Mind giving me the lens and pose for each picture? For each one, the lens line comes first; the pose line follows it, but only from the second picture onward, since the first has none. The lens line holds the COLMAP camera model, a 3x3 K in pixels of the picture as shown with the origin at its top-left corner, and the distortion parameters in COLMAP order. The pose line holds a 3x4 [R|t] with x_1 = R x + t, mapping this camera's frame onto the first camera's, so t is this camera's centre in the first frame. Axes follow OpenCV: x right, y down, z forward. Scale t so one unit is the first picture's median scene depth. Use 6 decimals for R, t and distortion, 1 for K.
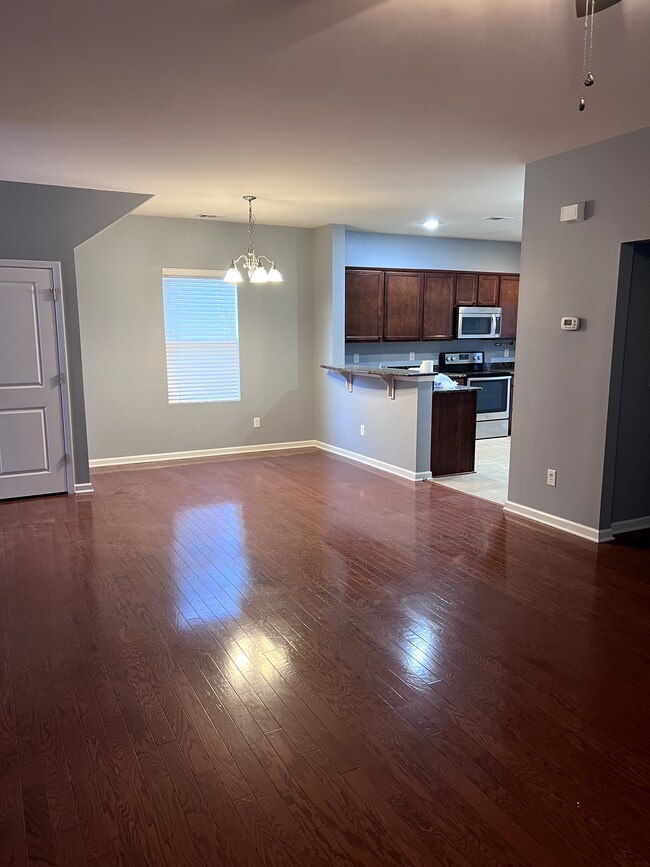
lens RADIAL K [[646.5, 0, 327.7], [0, 646.5, 434.0], [0, 0, 1]] dist [0.029627, -0.003625]
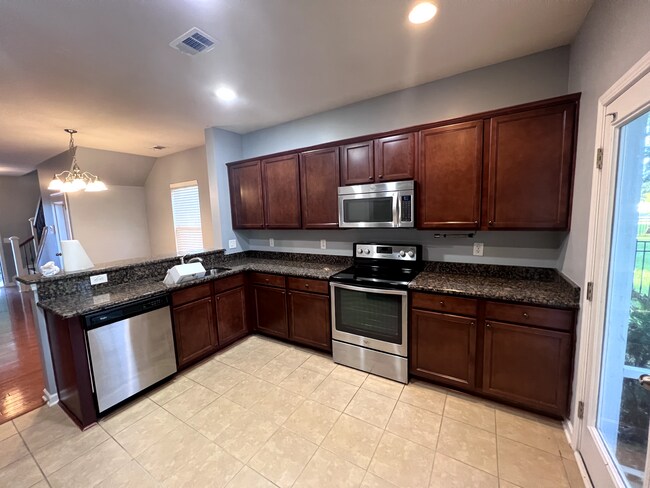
lens RADIAL K [[261.2, 0, 324.2], [0, 261.2, 239.7], [0, 0, 1]] dist [0.003181, 0.000017]
pose [[0.490326, 0.079620, -0.867895, 0.472578], [-0.096664, 0.994643, 0.036636, -0.145362], [0.866162, 0.065931, 0.495395, 0.847280]]
